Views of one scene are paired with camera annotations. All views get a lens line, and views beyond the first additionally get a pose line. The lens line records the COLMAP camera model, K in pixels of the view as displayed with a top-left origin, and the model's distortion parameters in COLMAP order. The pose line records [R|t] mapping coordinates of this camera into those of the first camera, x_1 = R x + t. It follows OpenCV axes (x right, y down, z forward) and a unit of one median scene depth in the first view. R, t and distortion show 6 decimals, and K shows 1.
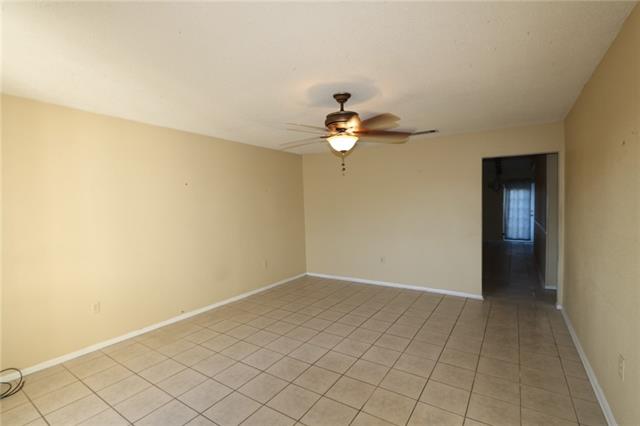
lens RADIAL K [[295.4, 0, 315.9], [0, 295.4, 214.2], [0, 0, 1]] dist [-0.025110, 0.000873]
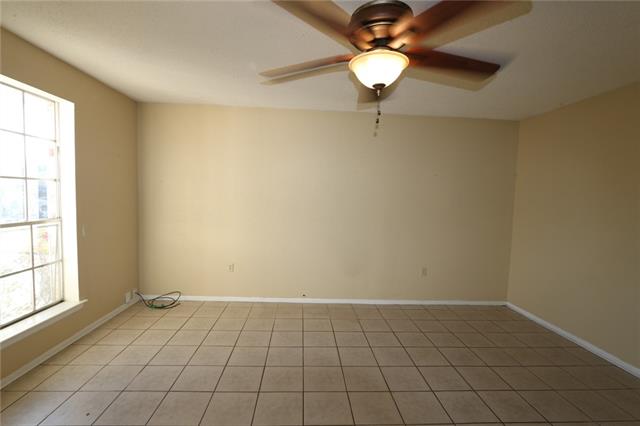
lens RADIAL K [[295.4, 0, 315.9], [0, 295.4, 214.2], [0, 0, 1]] dist [-0.025110, 0.000873]
pose [[0.590124, 0.093714, -0.801855, 0.431592], [-0.074564, 0.995321, 0.061450, -0.006110], [0.803862, 0.023526, 0.594351, 0.542186]]
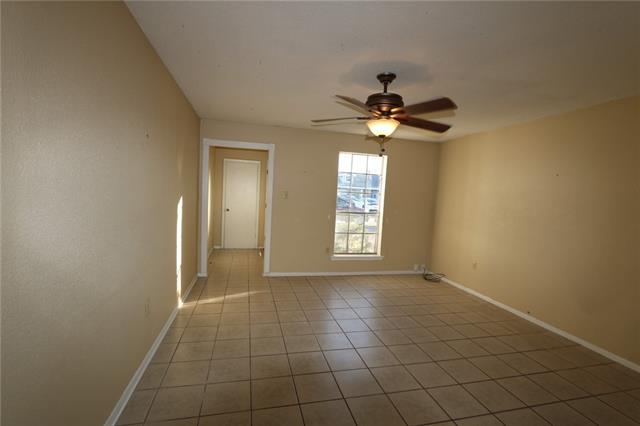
lens RADIAL K [[295.4, 0, 315.9], [0, 295.4, 214.2], [0, 0, 1]] dist [-0.025110, 0.000873]
pose [[-0.681694, 0.043107, -0.730367, 0.853918], [-0.059731, 0.991651, 0.114279, -0.056537], [0.729195, 0.121529, -0.673428, 1.374492]]
